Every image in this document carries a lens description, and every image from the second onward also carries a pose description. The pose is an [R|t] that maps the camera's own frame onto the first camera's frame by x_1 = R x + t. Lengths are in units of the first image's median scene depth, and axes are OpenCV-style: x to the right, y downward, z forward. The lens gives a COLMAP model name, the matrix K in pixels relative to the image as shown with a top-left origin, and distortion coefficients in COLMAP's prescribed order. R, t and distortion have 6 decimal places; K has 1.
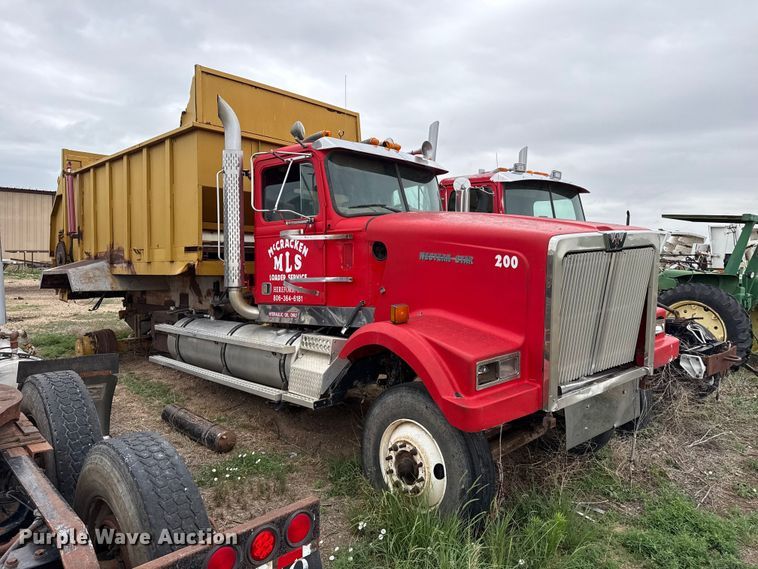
lens RADIAL K [[538.0, 0, 388.1], [0, 538.0, 282.0], [0, 0, 1]] dist [0.049499, -0.069191]
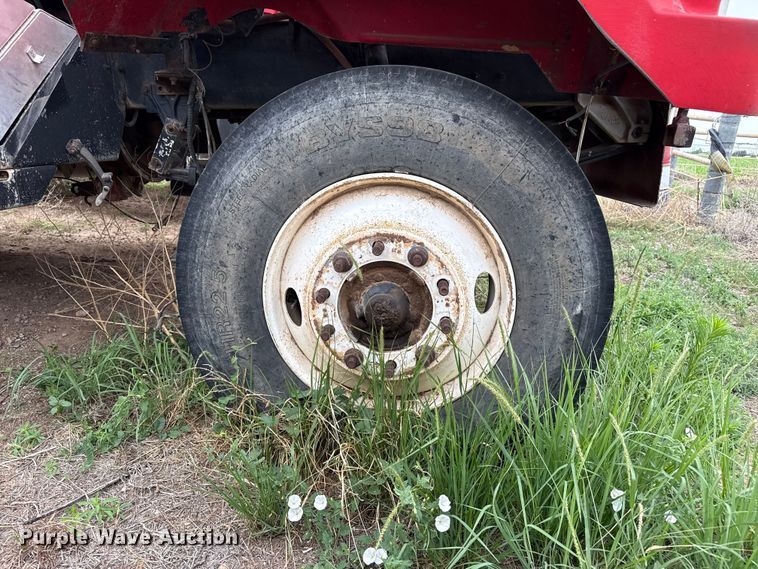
lens RADIAL K [[538.0, 0, 407.6], [0, 538.0, 284.4], [0, 0, 1]] dist [0.049499, -0.069191]
pose [[0.745956, -0.173040, 0.643122, -0.180275], [0.017177, 0.970334, 0.241157, 0.244956], [-0.665773, -0.168846, 0.726799, 0.741242]]
